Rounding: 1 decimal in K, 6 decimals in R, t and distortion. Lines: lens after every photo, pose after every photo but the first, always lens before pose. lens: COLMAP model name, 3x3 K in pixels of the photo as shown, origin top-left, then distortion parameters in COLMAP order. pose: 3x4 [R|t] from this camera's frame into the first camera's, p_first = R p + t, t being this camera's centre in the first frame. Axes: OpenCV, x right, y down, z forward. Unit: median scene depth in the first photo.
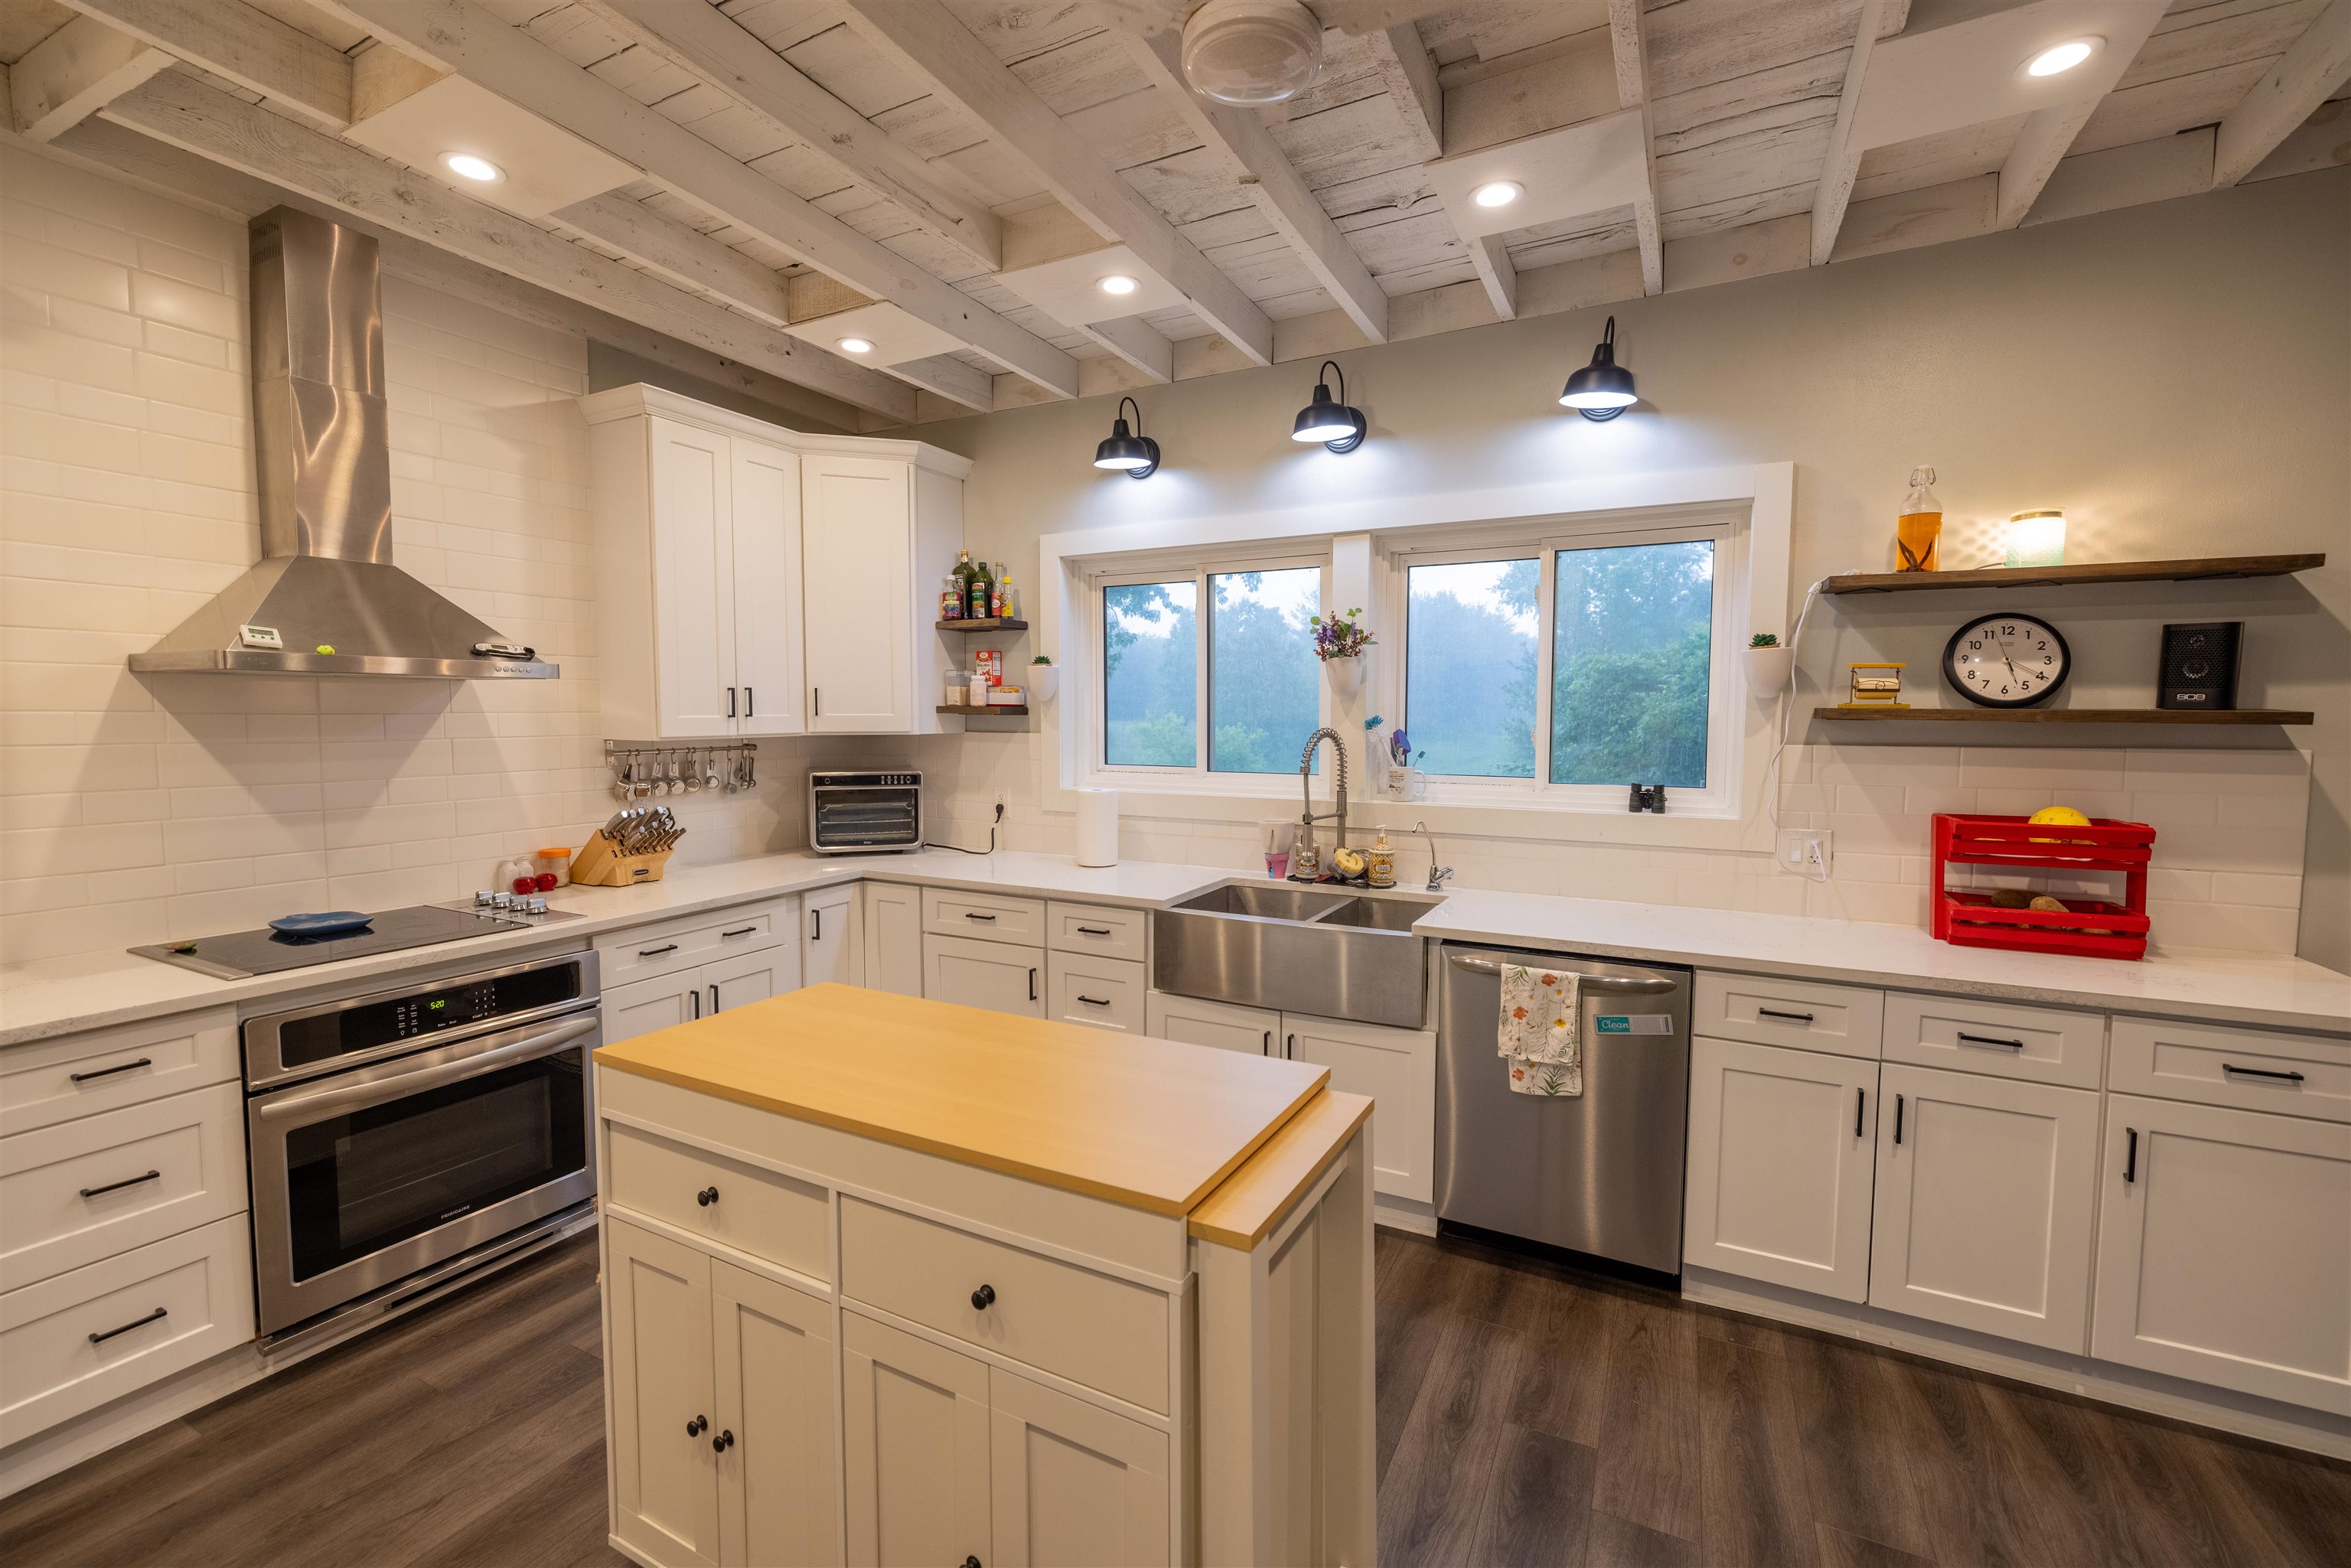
lens RADIAL K [[992.1, 0, 1169.5], [0, 992.1, 779.0], [0, 0, 1]] dist [0.000133, 0.000179]
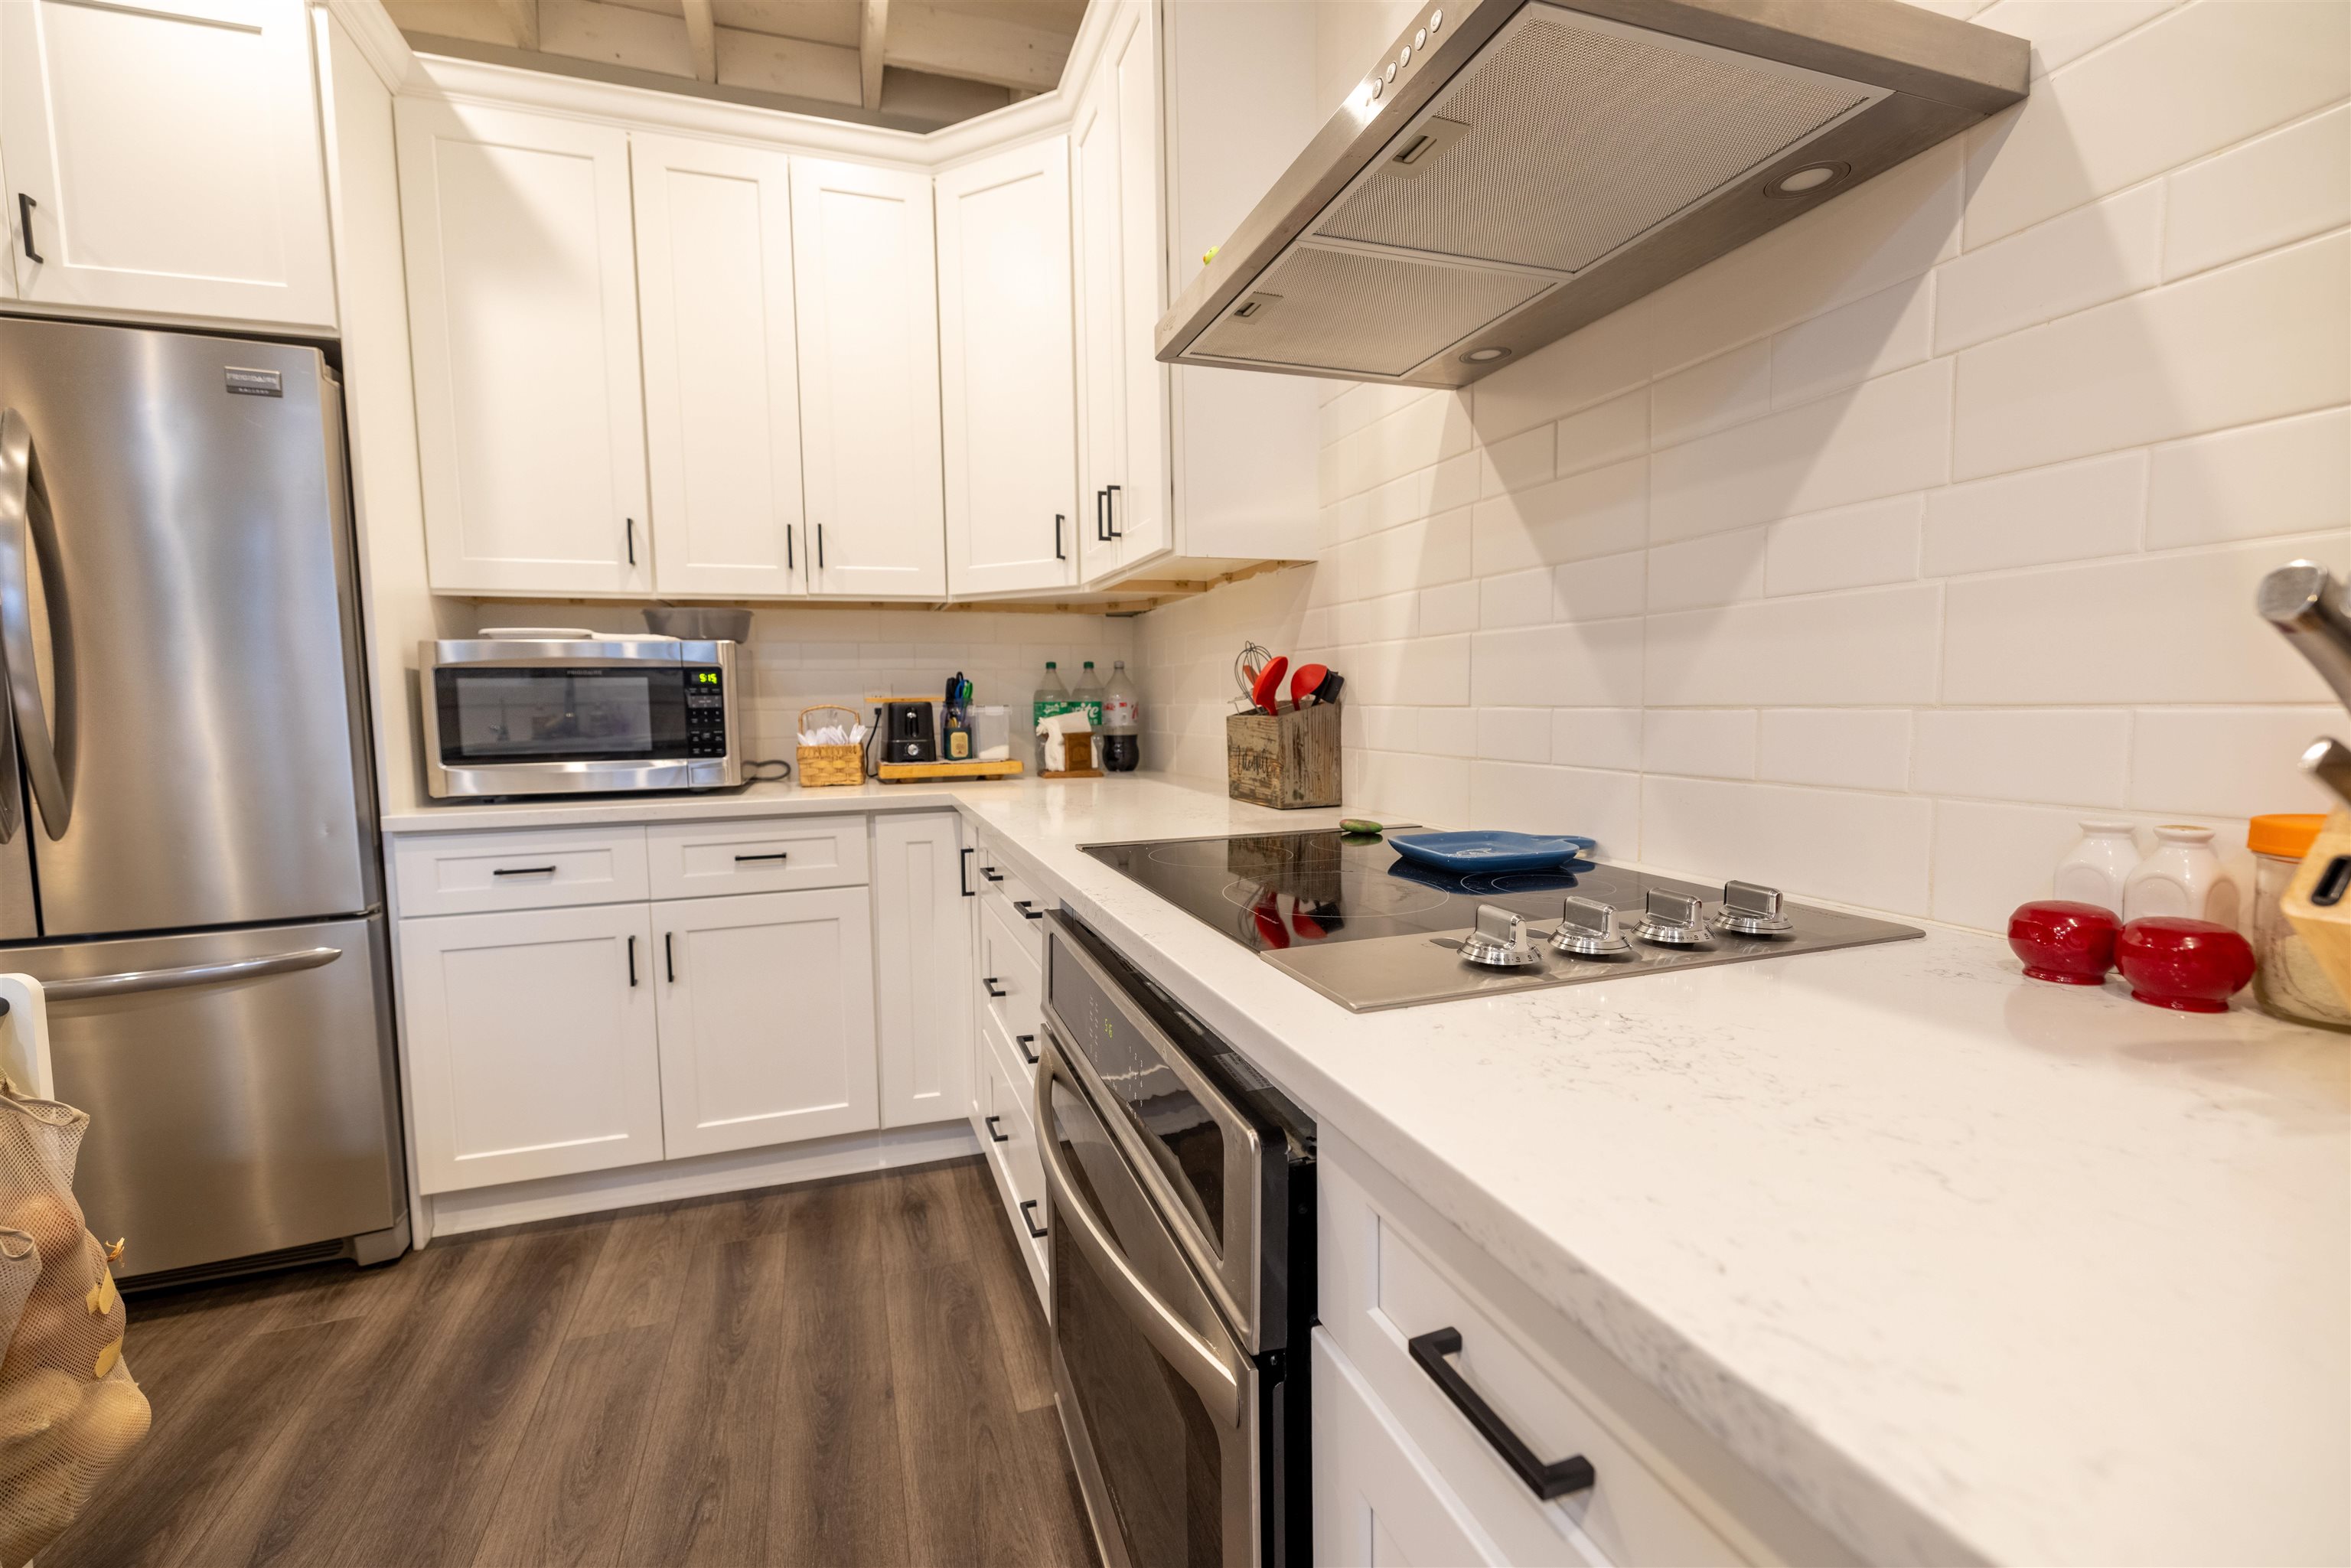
lens RADIAL K [[971.8, 0, 1160.8], [0, 971.8, 781.6], [0, 0, 1]] dist [-0.000991, -0.000133]
pose [[-0.691821, 0.064854, -0.719150, -0.328913], [-0.034322, 0.991879, 0.122466, 0.048392], [0.721253, 0.109407, -0.683977, 0.939212]]
